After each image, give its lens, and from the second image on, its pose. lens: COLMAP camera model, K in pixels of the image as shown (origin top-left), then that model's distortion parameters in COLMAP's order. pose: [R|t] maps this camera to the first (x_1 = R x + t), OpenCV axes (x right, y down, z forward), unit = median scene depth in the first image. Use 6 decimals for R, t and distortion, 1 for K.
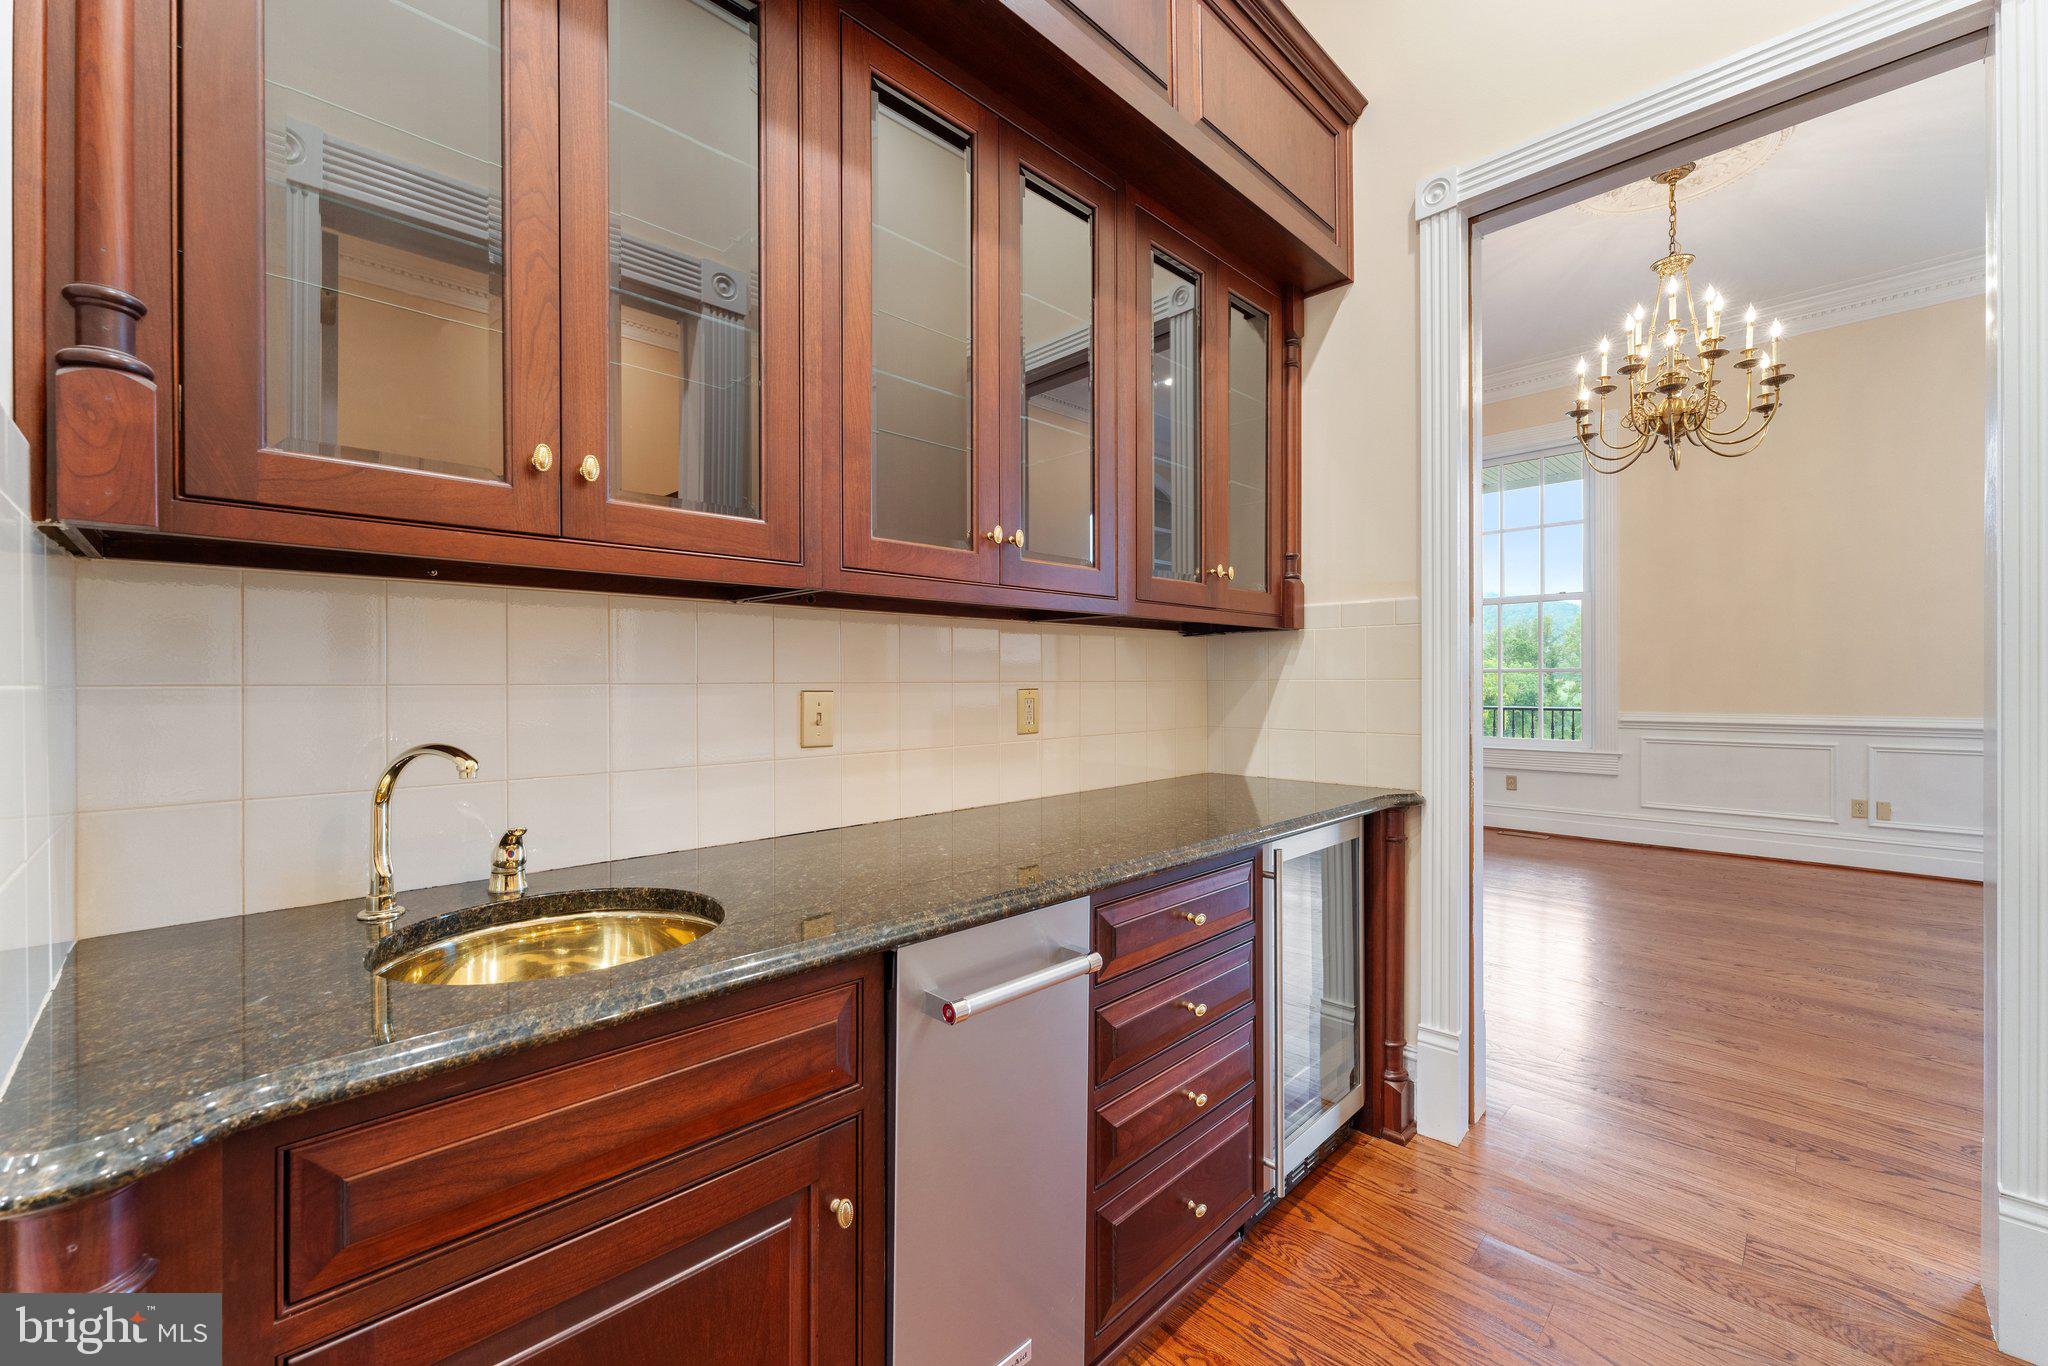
lens RADIAL K [[814.9, 0, 1014.3], [0, 814.9, 691.3], [0, 0, 1]] dist [0.000151, -0.000384]
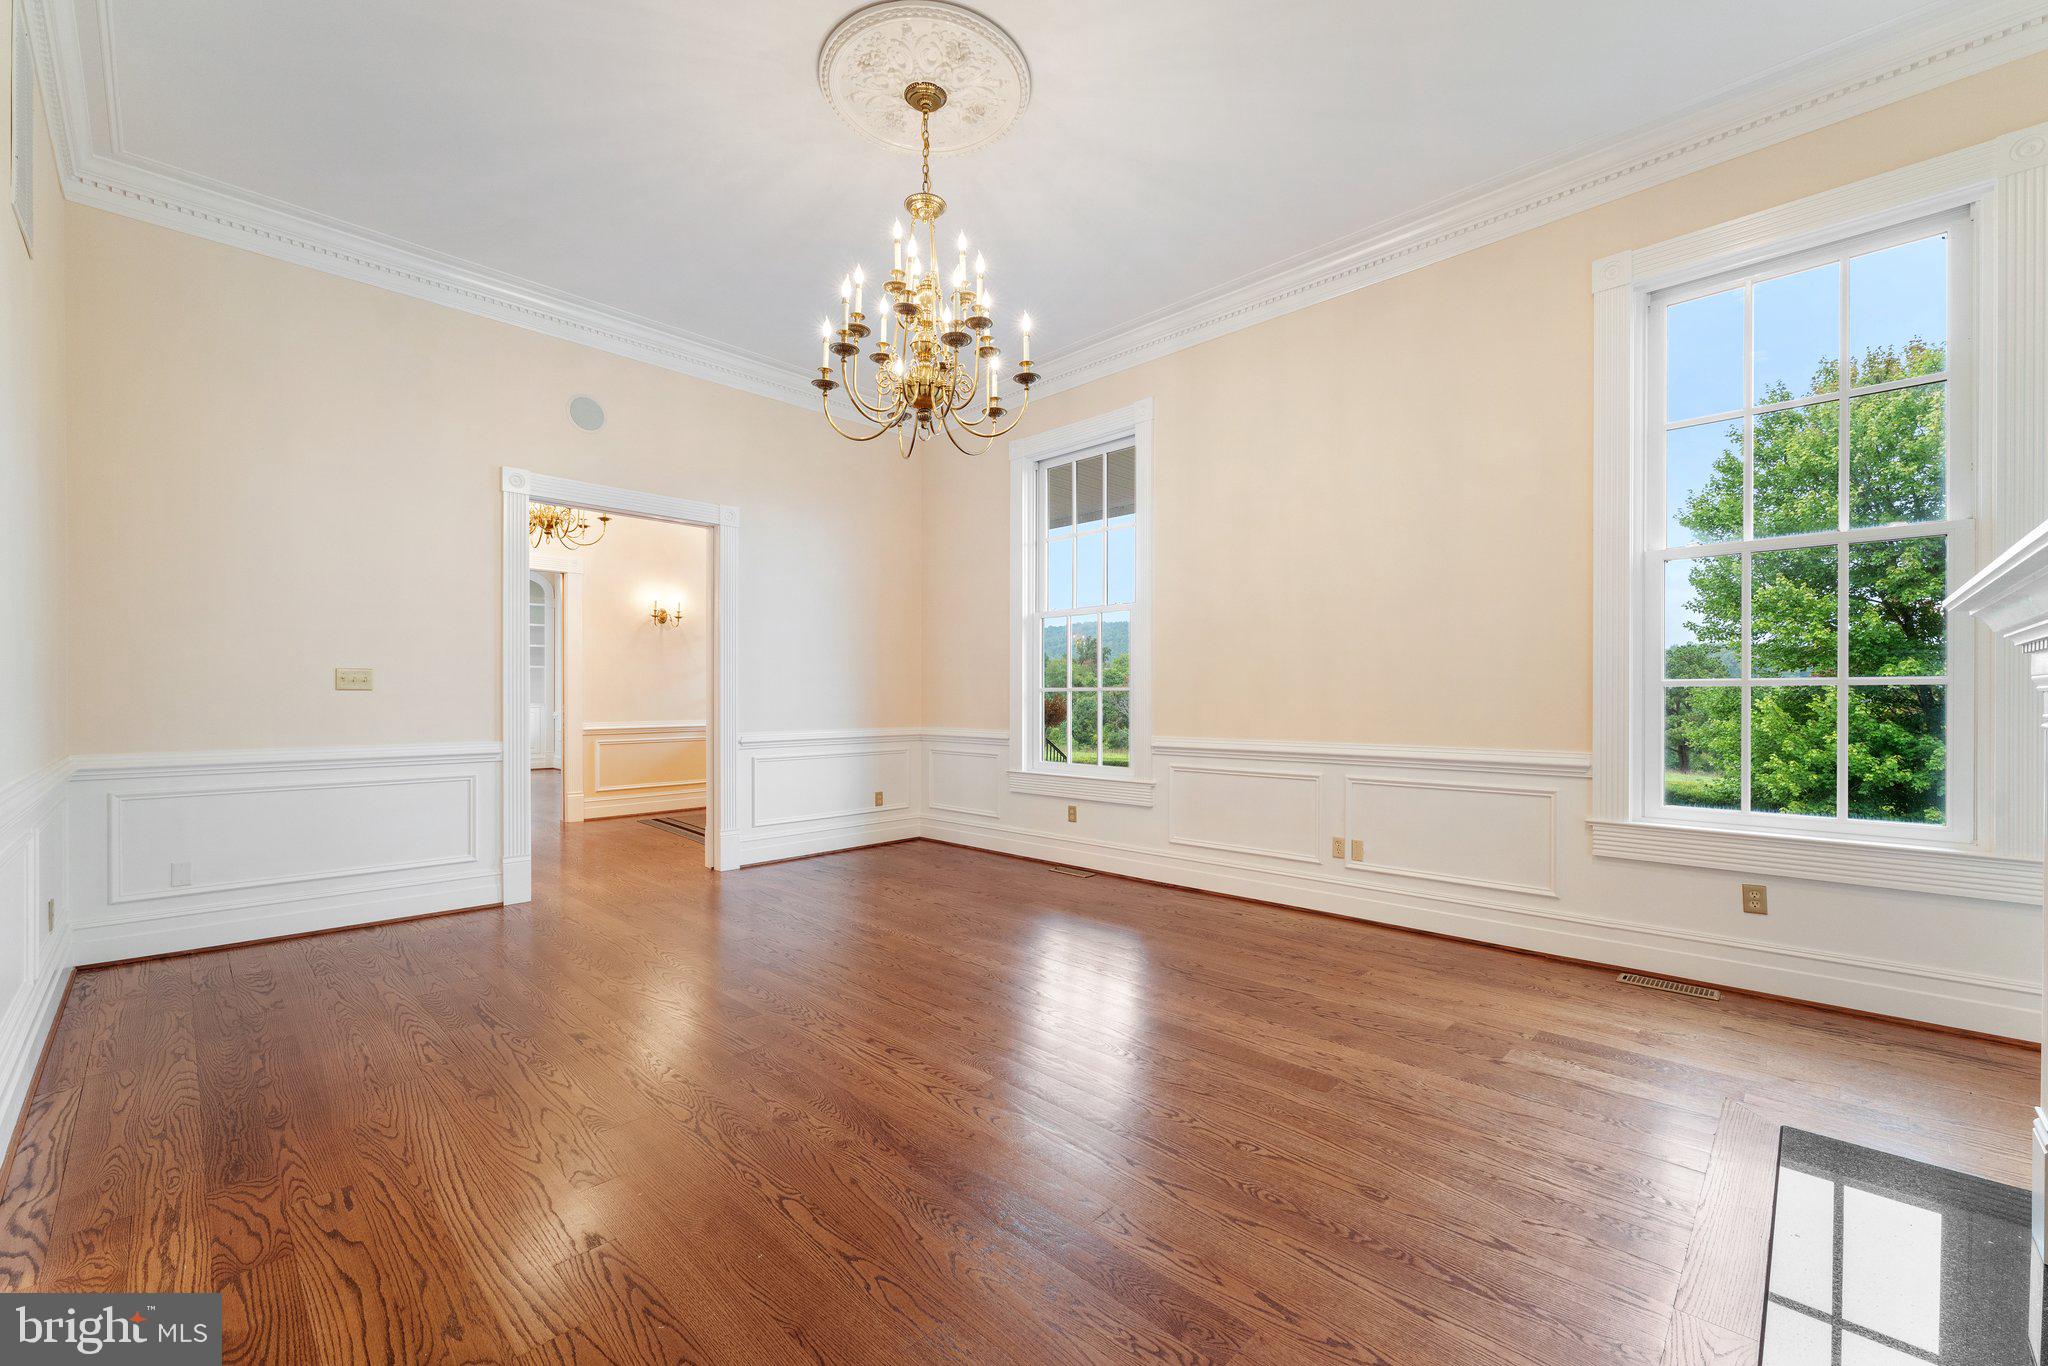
lens RADIAL K [[830.9, 0, 1022.2], [0, 830.9, 707.2], [0, 0, 1]] dist [0.002465, 0.000609]
pose [[0.999555, 0.007130, 0.028964, 0.654835], [-0.007139, 0.999974, 0.000217, -0.006370], [-0.028961, -0.000424, 0.999580, 0.106185]]
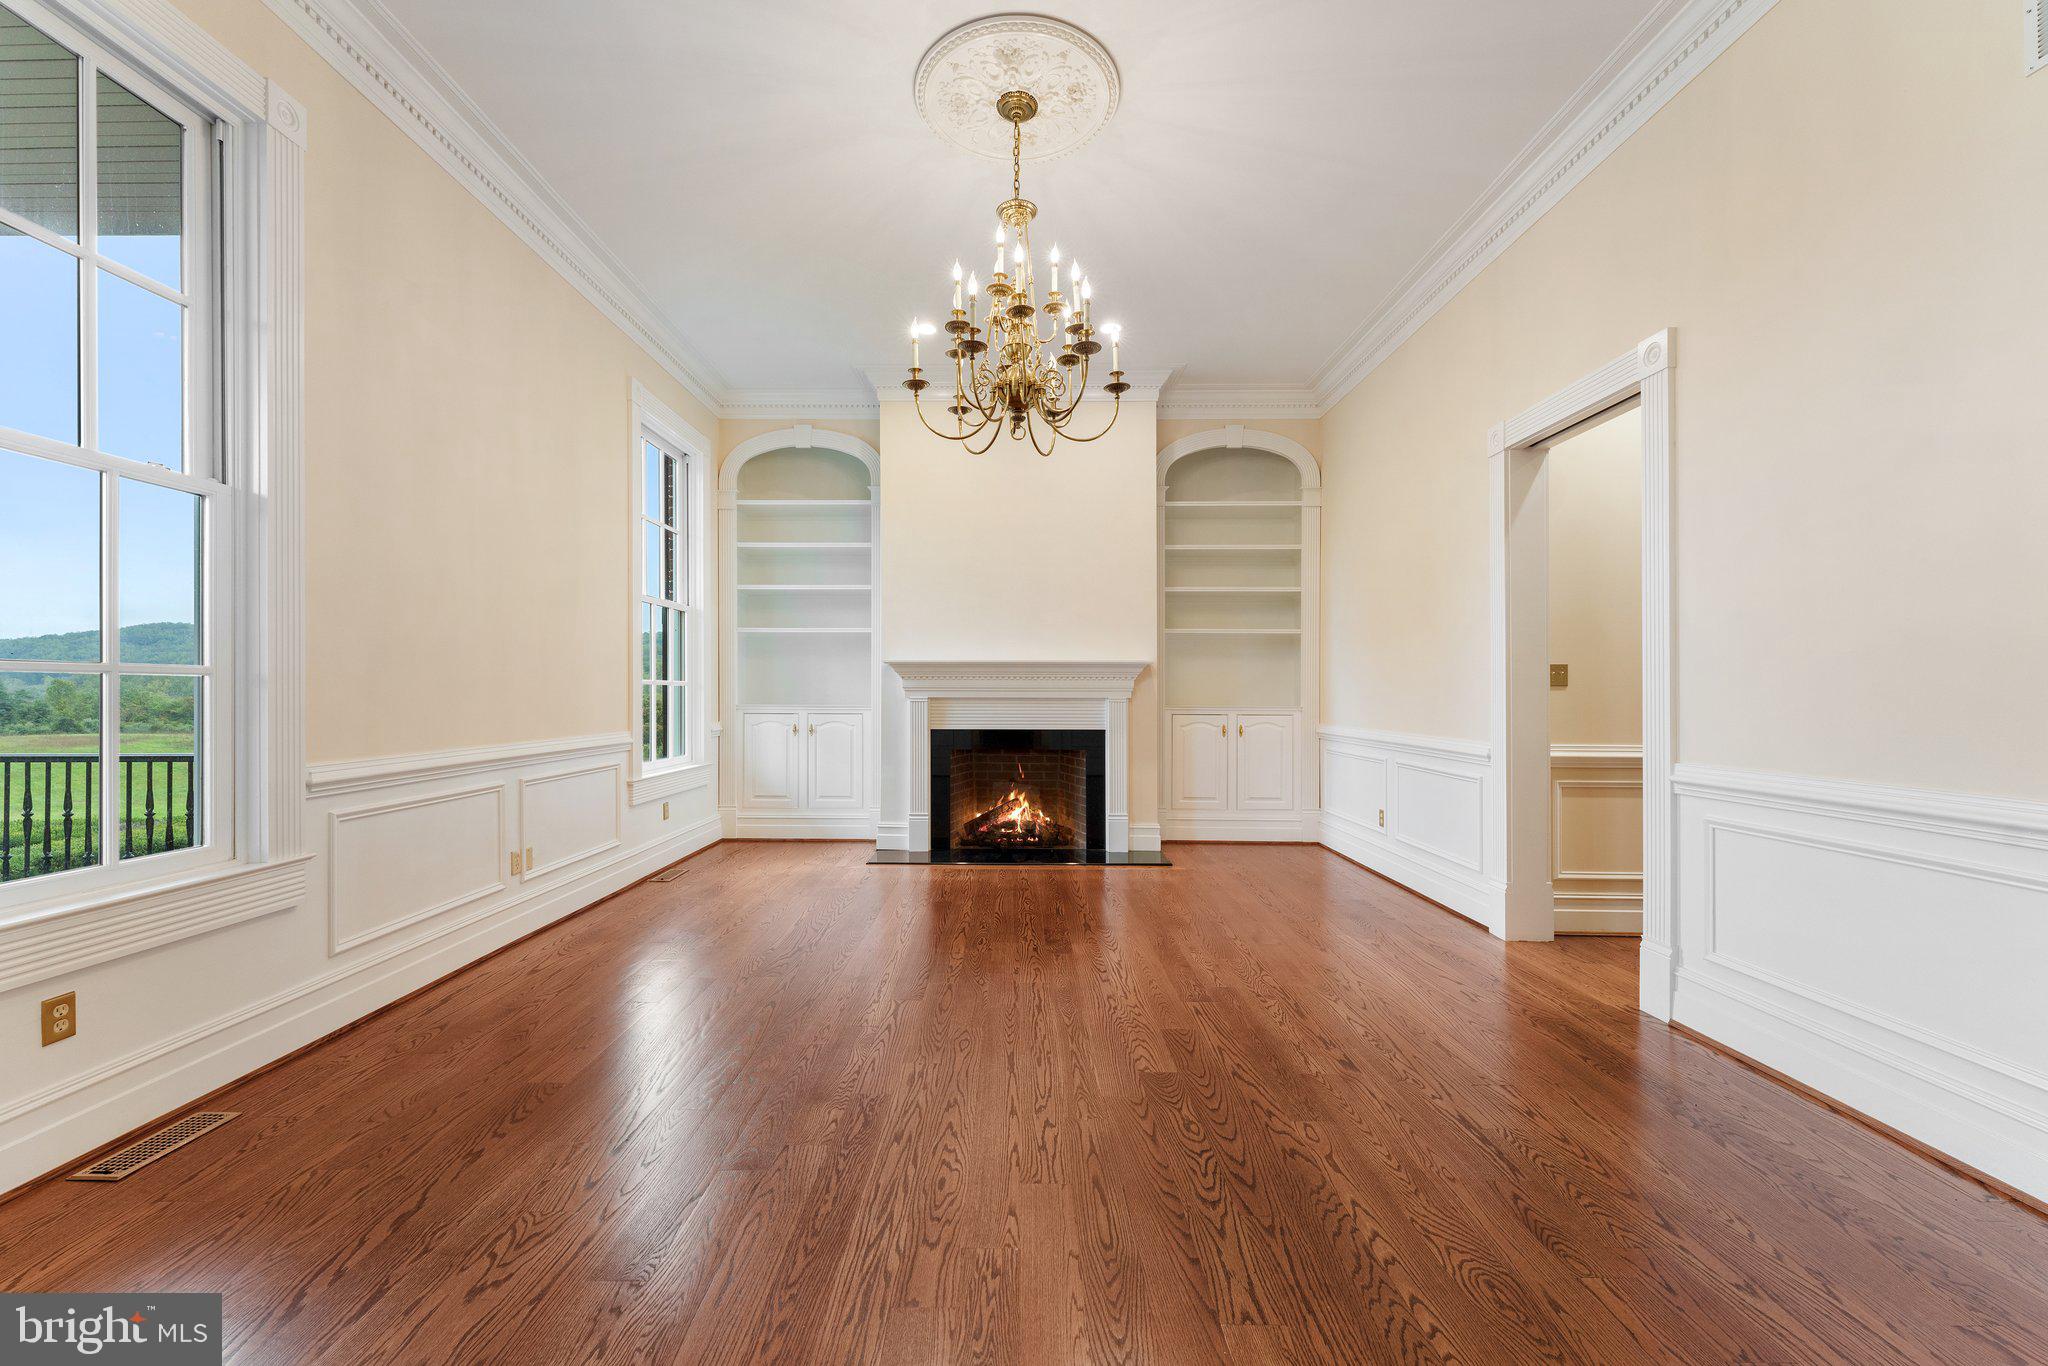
lens RADIAL K [[823.2, 0, 1006.5], [0, 823.2, 682.3], [0, 0, 1]] dist [-0.000648, -0.000235]
pose [[-0.705099, 0.016446, 0.708919, 0.152479], [0.013134, 0.999862, -0.010133, -0.012556], [-0.708988, 0.002166, -0.705218, 1.196080]]
